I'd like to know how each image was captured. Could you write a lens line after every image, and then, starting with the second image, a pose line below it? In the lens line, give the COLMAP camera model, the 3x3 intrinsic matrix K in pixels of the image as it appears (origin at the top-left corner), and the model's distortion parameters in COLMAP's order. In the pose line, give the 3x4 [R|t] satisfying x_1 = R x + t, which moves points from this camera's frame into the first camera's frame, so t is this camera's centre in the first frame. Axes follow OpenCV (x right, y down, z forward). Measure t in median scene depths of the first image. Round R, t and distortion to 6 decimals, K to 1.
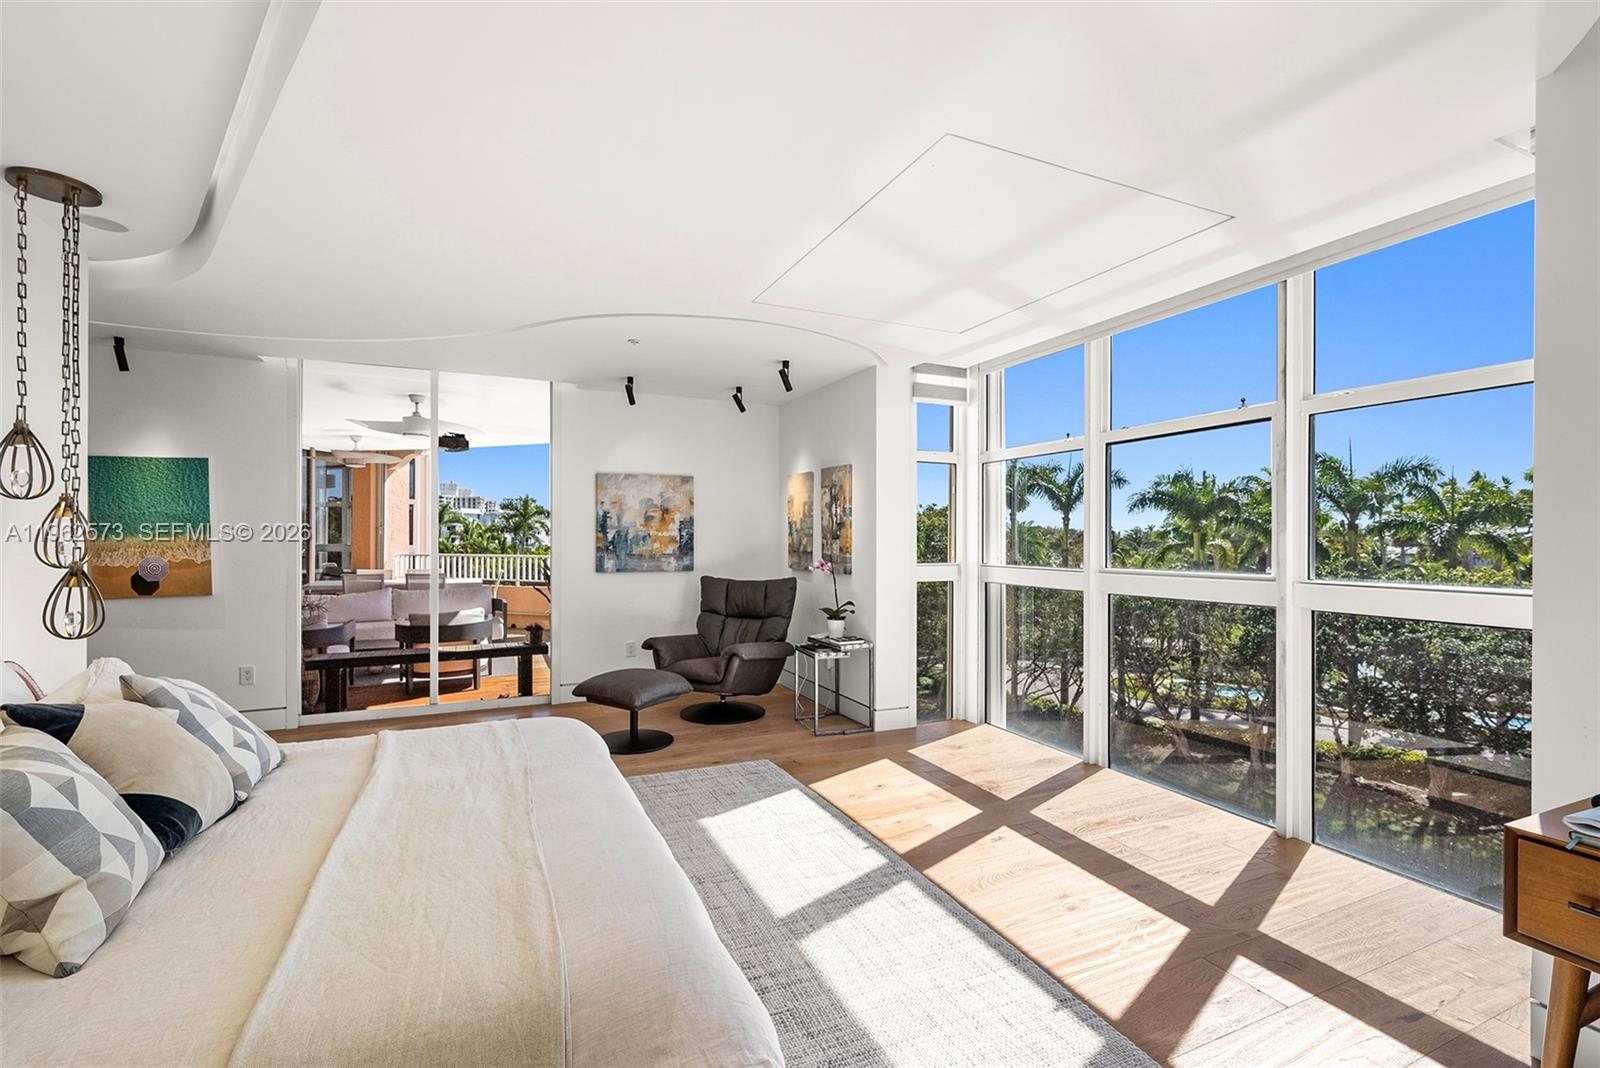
lens RADIAL K [[715.3, 0, 800.0], [0, 715.3, 537.2], [0, 0, 1]] dist [-0.005102, -0.000309]
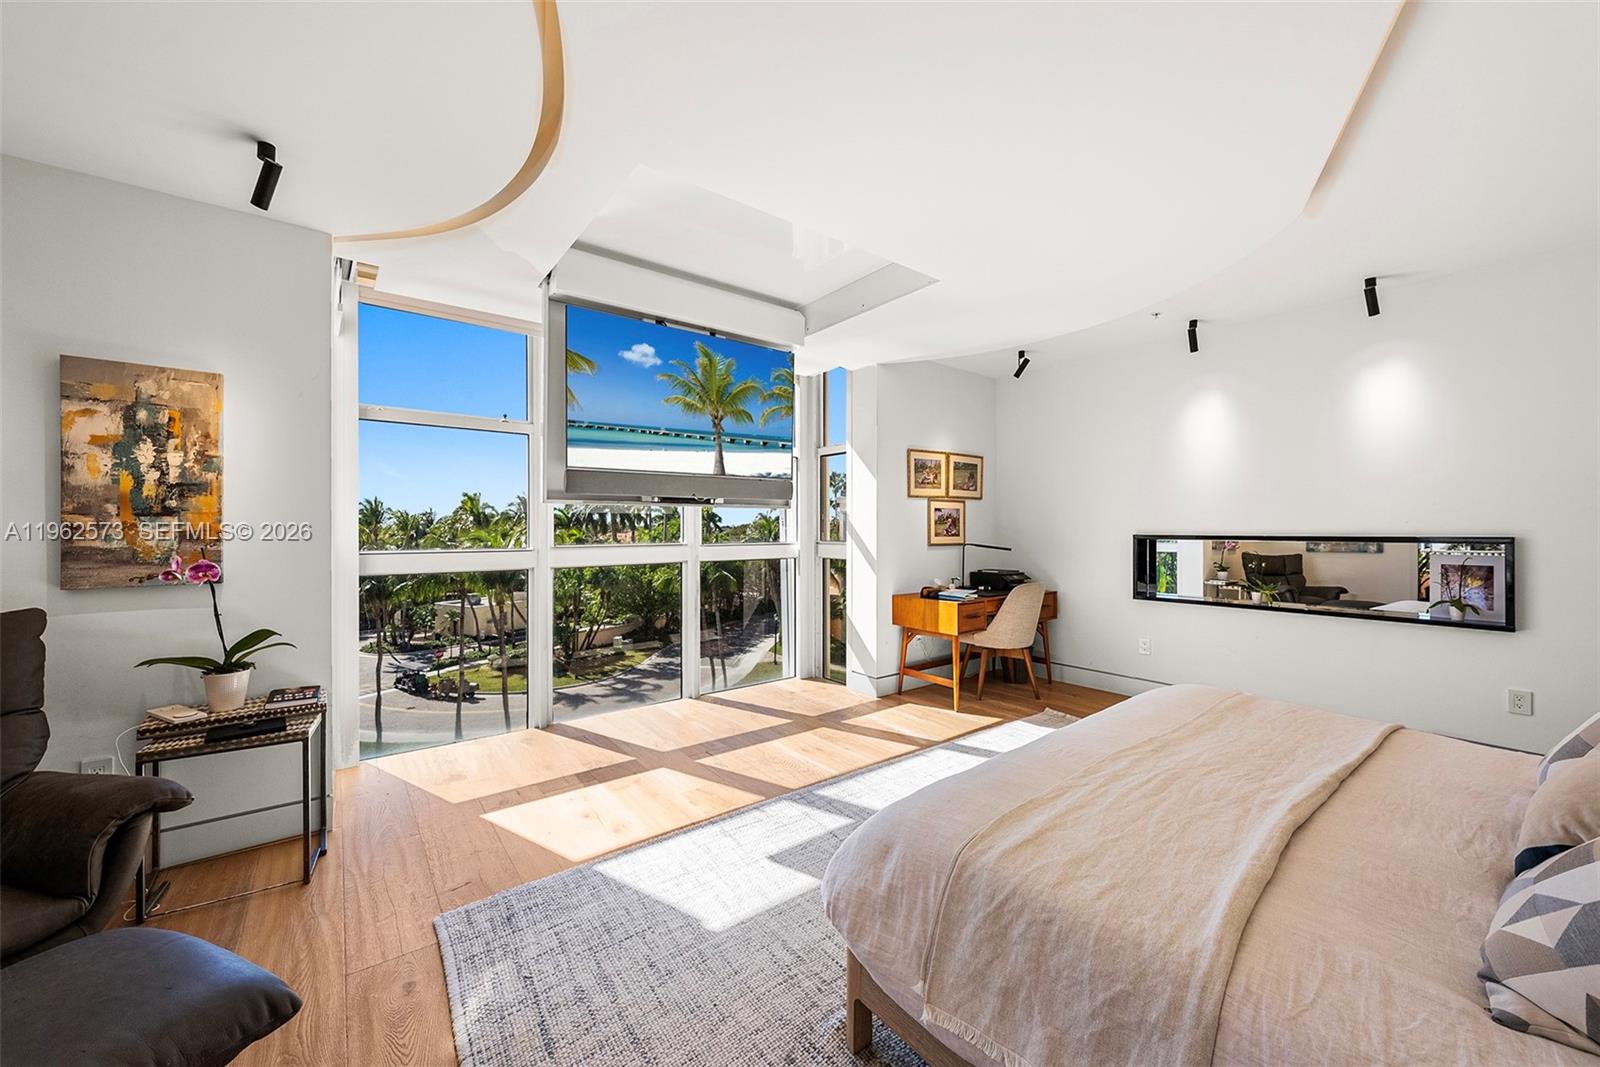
lens RADIAL K [[605.7, 0, 795.1], [0, 605.7, 527.7], [0, 0, 1]] dist [0.001291, 0.000062]
pose [[-0.248353, -0.014264, 0.968565, -0.694737], [-0.008367, 0.999886, 0.012579, 0.002887], [-0.968633, -0.004980, -0.248444, 1.046367]]
